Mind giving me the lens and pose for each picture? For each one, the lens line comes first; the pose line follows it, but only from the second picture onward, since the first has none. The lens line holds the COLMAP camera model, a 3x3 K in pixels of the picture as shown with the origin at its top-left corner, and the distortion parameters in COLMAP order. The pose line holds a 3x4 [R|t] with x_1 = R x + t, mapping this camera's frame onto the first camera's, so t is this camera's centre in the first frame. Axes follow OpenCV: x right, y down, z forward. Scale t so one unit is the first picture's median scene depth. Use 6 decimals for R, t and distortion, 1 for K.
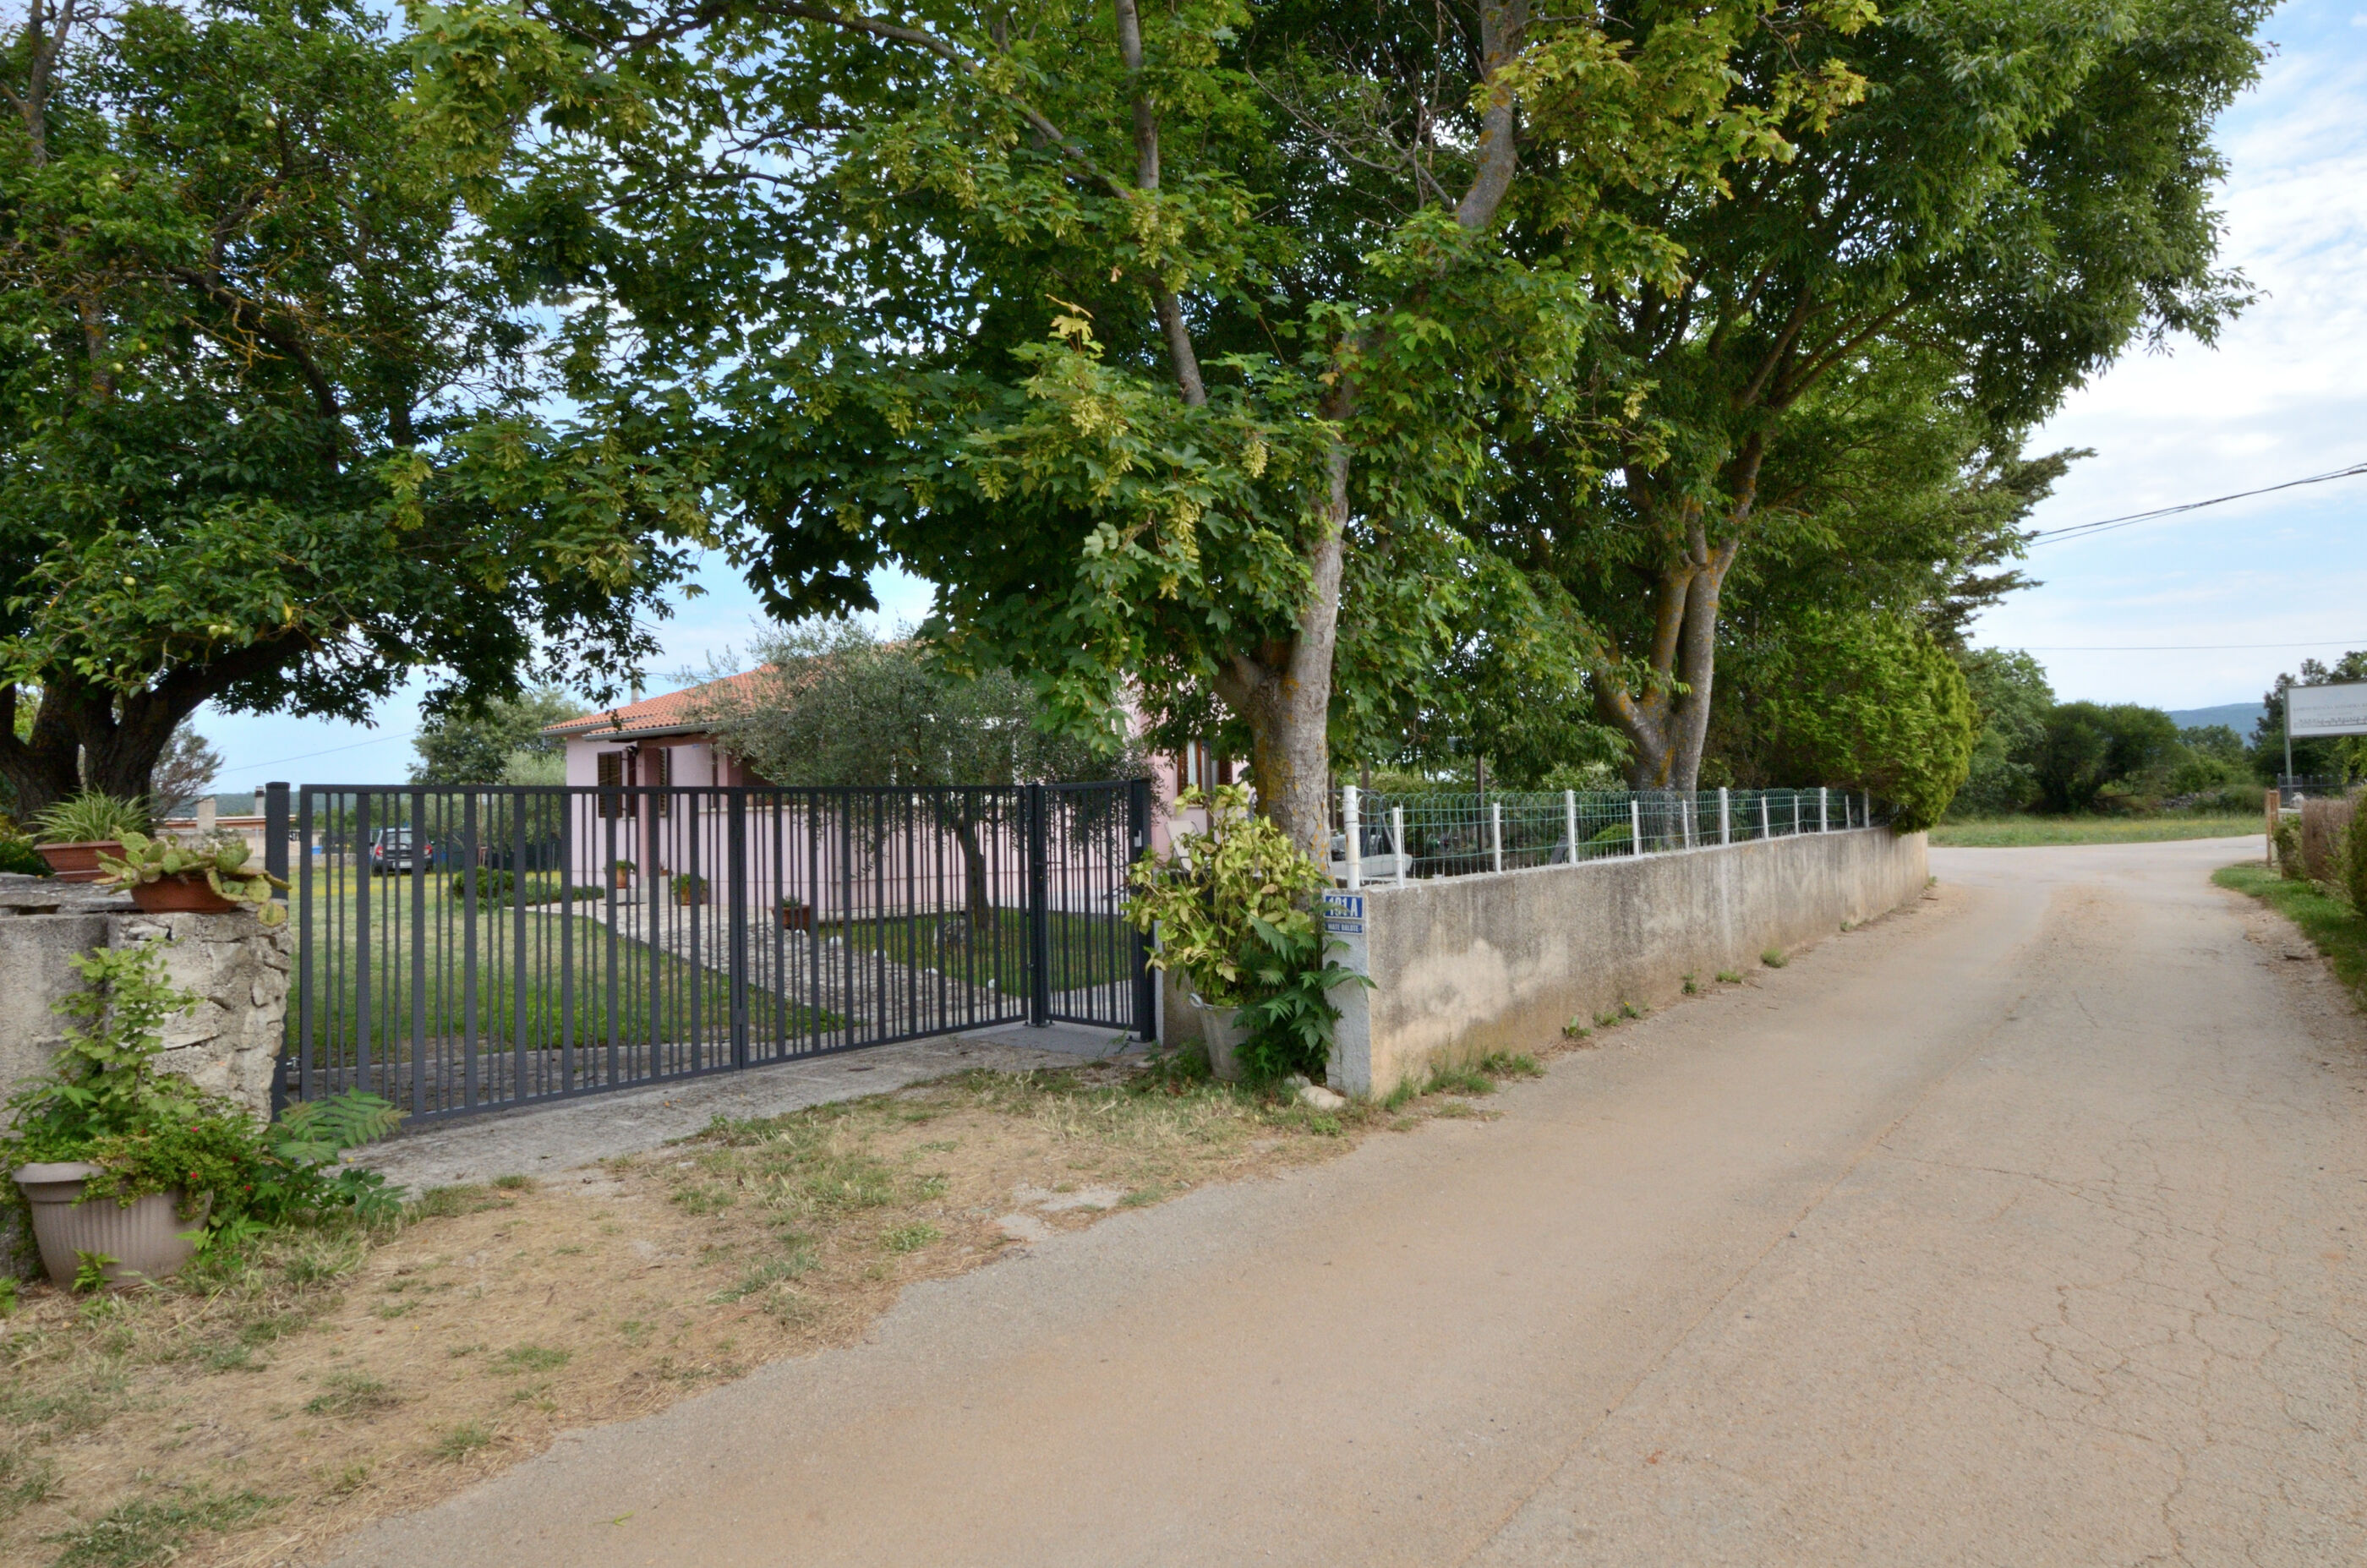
lens RADIAL K [[1288.0, 0, 1186.3], [0, 1288.0, 770.3], [0, 0, 1]] dist [-0.014291, -0.002099]
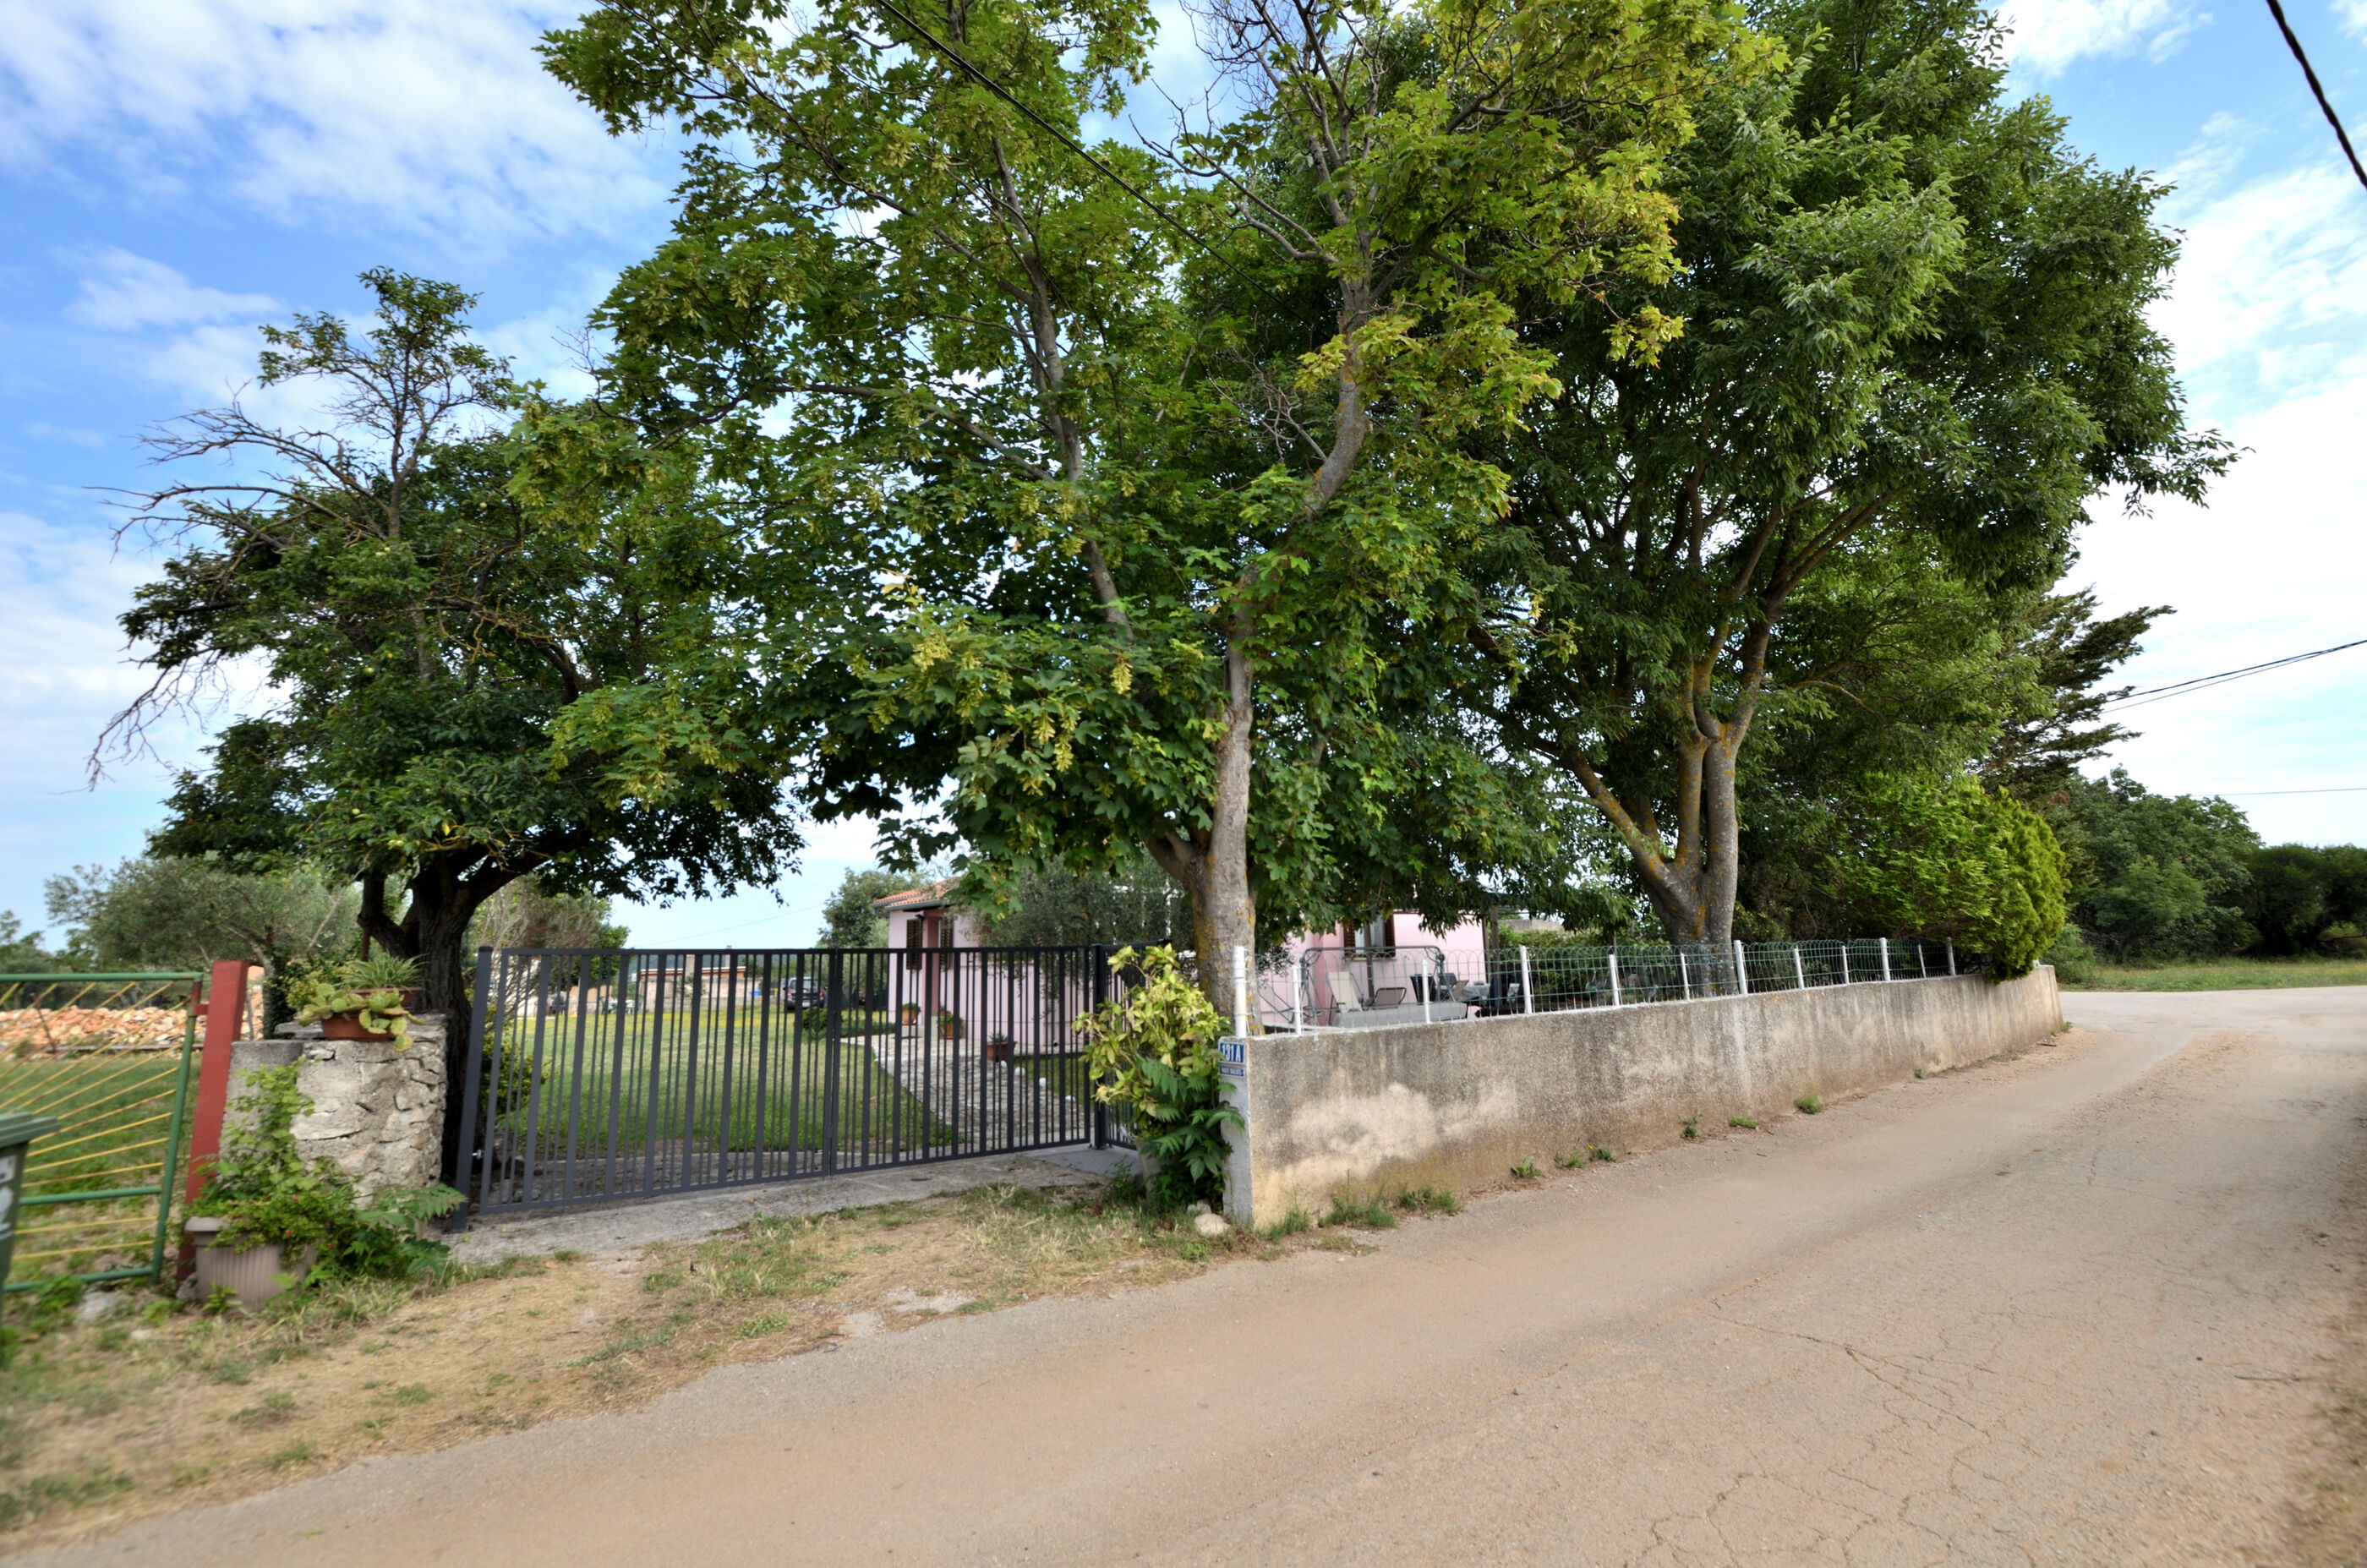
lens RADIAL K [[1047.5, 0, 1193.1], [0, 1047.5, 772.5], [0, 0, 1]] dist [-0.031816, 0.004253]
pose [[0.971435, -0.046313, -0.232745, 0.281154], [0.011573, 0.988850, -0.148466, -0.002730], [0.237025, 0.141532, 0.961139, 0.052603]]
